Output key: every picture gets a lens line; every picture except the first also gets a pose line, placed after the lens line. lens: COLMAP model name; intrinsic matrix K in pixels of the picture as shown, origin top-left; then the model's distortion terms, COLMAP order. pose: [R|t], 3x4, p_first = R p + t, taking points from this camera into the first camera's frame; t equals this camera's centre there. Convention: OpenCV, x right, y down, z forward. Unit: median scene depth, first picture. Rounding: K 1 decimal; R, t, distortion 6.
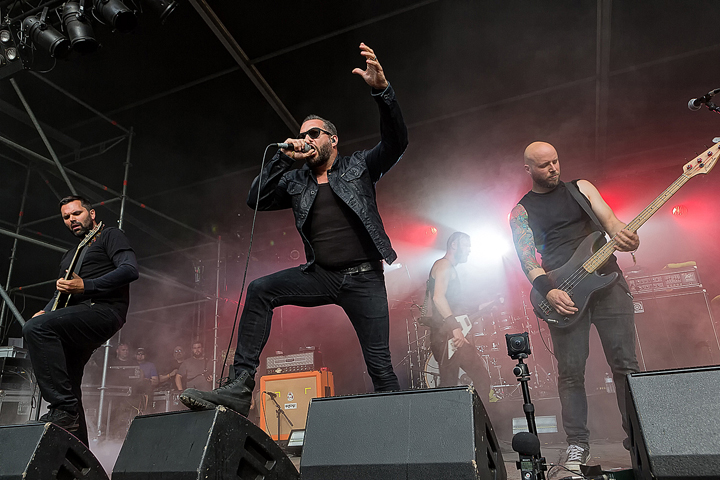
lens RADIAL K [[500.6, 0, 360.0], [0, 500.6, 240.0], [0, 0, 1]] dist [-0.019963, 0.007990]
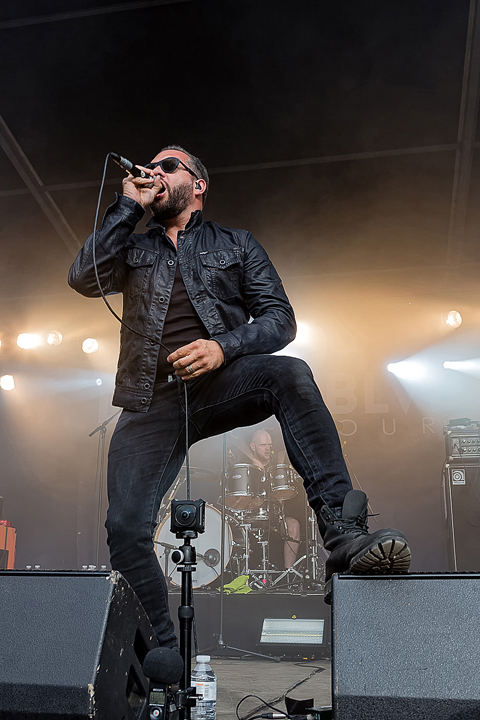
lens RADIAL K [[748.0, 0, 240.0], [0, 748.0, 360.0], [0, 0, 1]] dist [-0.047335, 0.045246]
pose [[0.980344, 0.121573, 0.155389, 0.173846], [-0.125358, 0.992002, 0.014756, -0.017143], [-0.152352, -0.033945, 0.987743, 0.015618]]
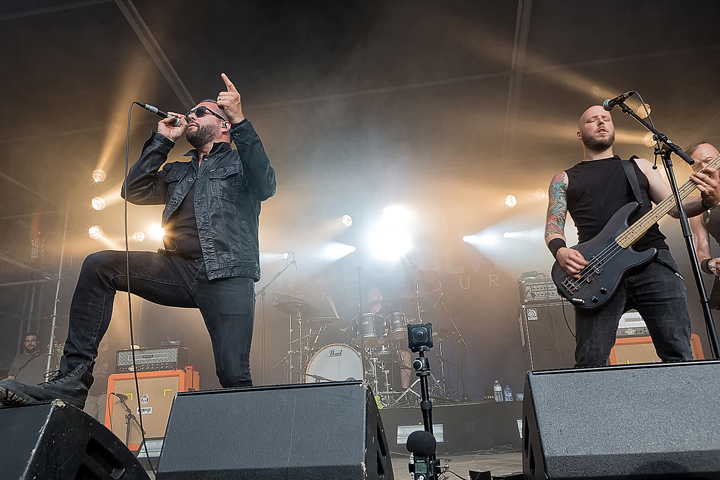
lens RADIAL K [[560.0, 0, 360.0], [0, 560.0, 240.0], [0, 0, 1]] dist [0.002623, -0.008318]
pose [[0.974694, 0.079265, 0.209019, -0.014896], [-0.082337, 0.996586, 0.006021, 0.031562], [-0.207828, -0.023079, 0.977893, 0.023795]]
